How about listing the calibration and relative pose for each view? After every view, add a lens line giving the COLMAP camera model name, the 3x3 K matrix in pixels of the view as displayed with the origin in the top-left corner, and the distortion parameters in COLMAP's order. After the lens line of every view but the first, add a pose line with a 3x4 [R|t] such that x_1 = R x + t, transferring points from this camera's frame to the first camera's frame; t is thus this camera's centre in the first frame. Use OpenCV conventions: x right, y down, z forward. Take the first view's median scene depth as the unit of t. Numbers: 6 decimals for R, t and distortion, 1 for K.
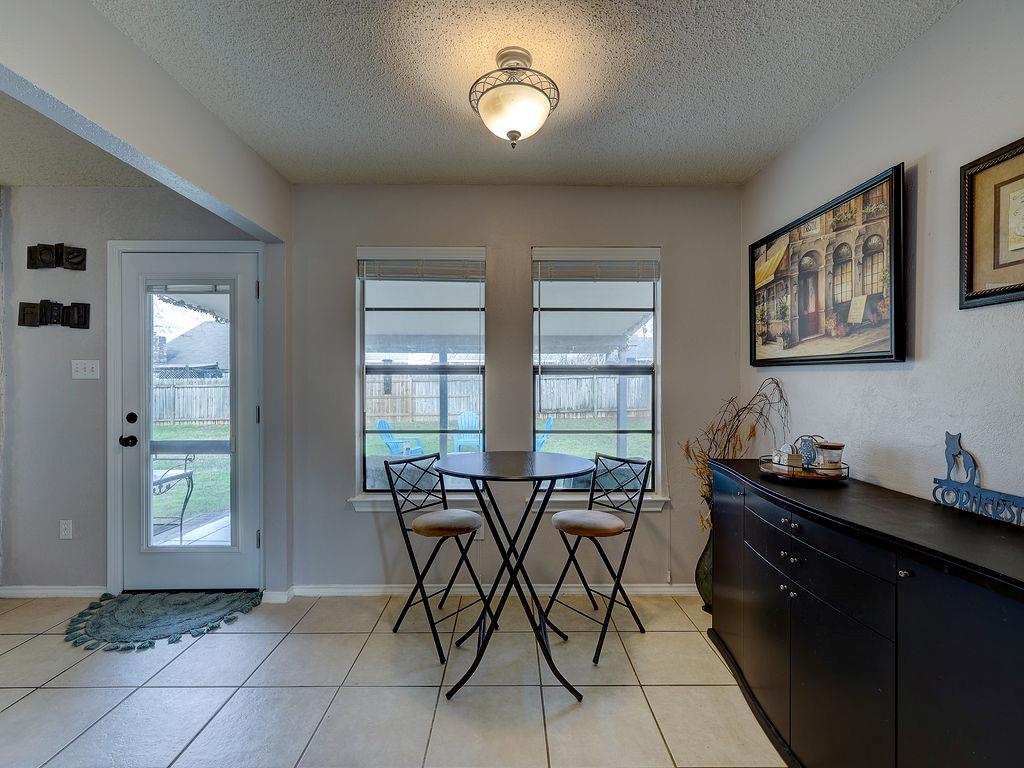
lens RADIAL K [[460.6, 0, 515.8], [0, 460.6, 382.6], [0, 0, 1]] dist [-0.004632, 0.001803]
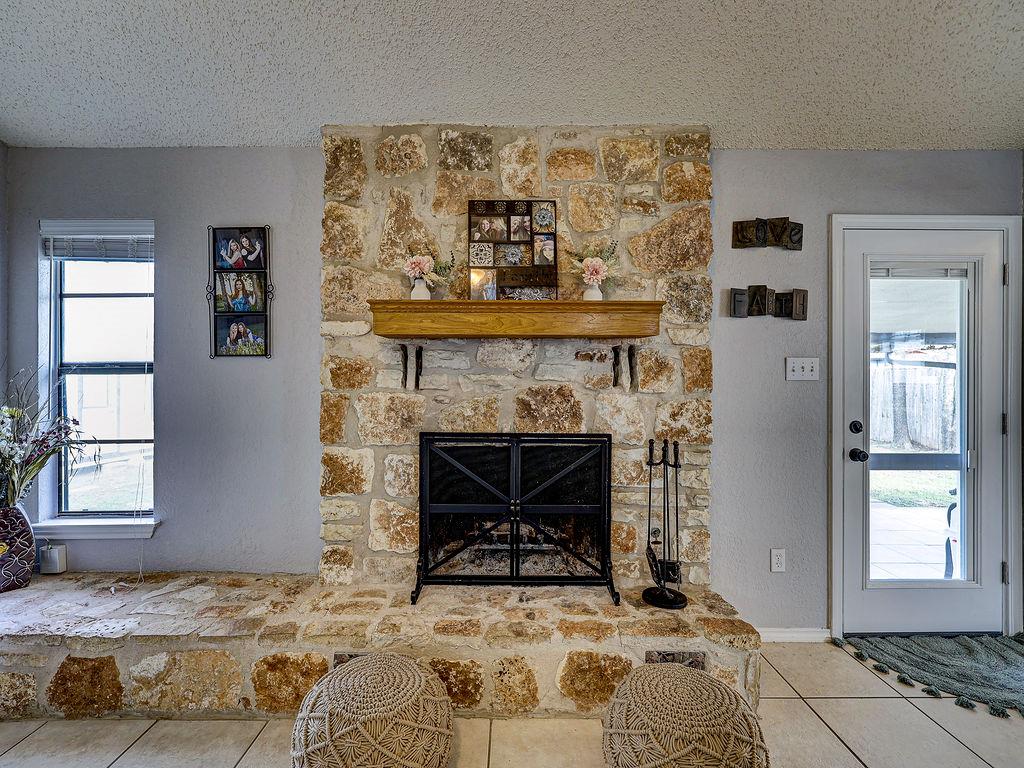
lens RADIAL K [[460.6, 0, 513.0], [0, 460.6, 380.9], [0, 0, 1]] dist [-0.004632, 0.001803]
pose [[0.999968, 0.000465, -0.007983, -1.731767], [-0.000471, 1.000000, -0.000801, -0.007181], [0.007983, 0.000805, 0.999968, 0.193813]]
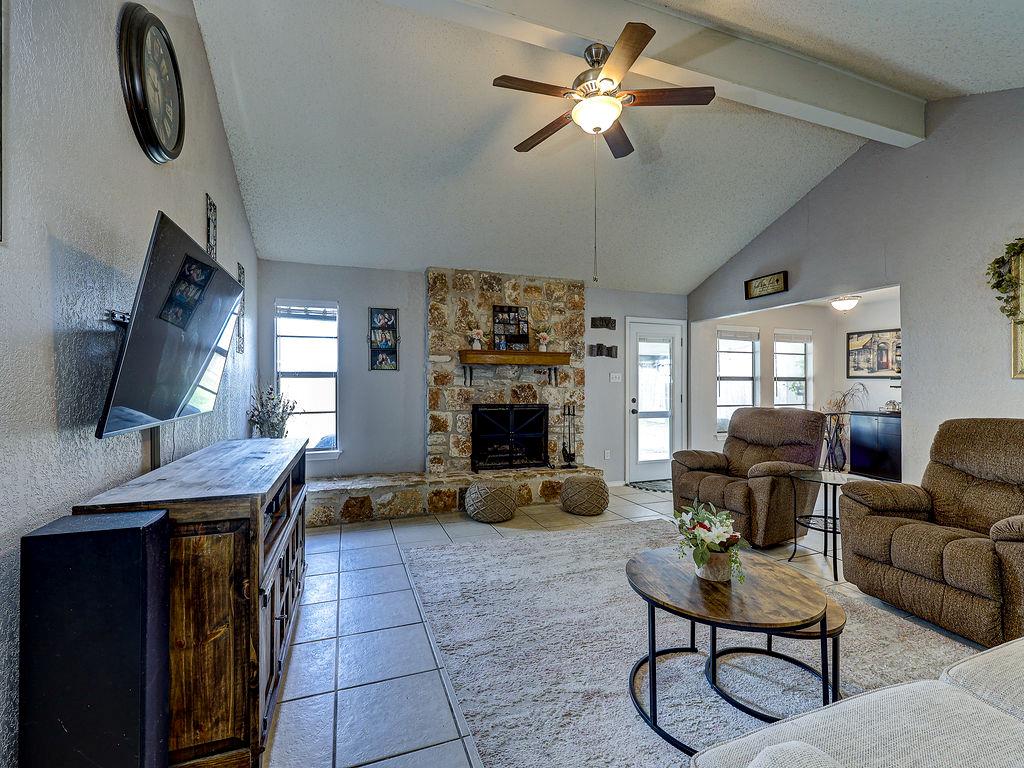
lens RADIAL K [[460.6, 0, 515.9], [0, 460.6, 380.5], [0, 0, 1]] dist [-0.004632, 0.001803]
pose [[0.940828, 0.004678, 0.338852, -2.461782], [-0.002178, 0.999968, -0.007758, 0.001606], [-0.338877, 0.006561, 0.940808, -0.960950]]
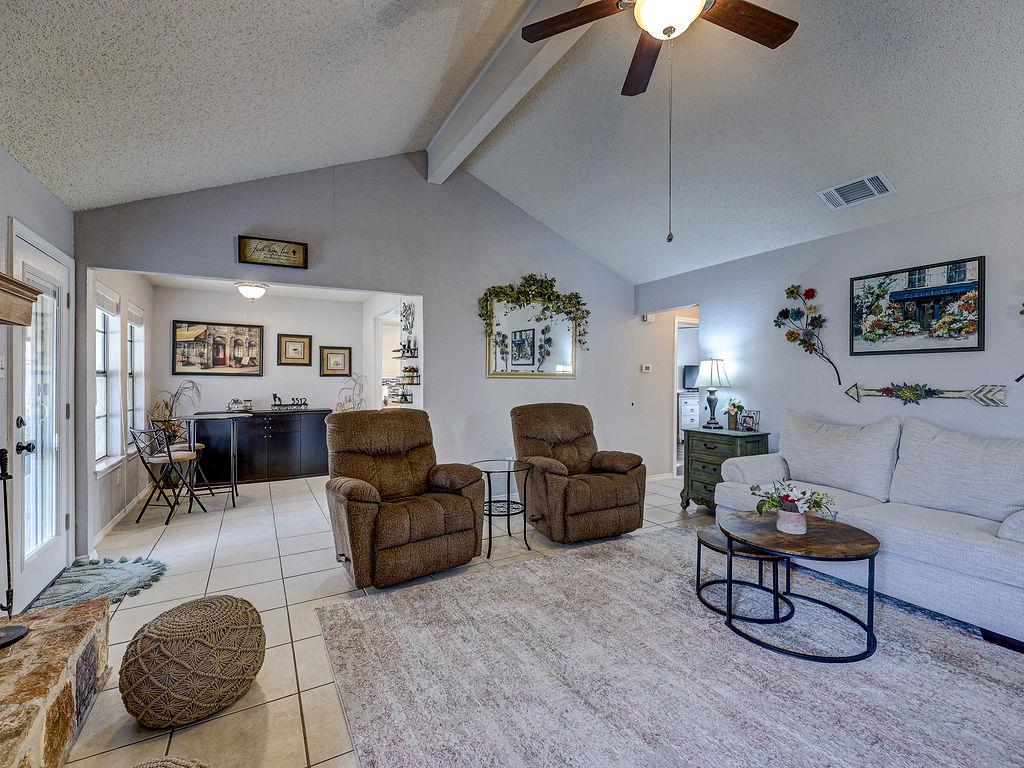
lens RADIAL K [[460.6, 0, 510.5], [0, 460.6, 382.1], [0, 0, 1]] dist [-0.004632, 0.001803]
pose [[-0.475961, -0.001253, 0.879465, -2.475951], [0.000922, 0.999998, 0.001924, -0.003150], [-0.879466, 0.001727, -0.475959, 0.697982]]
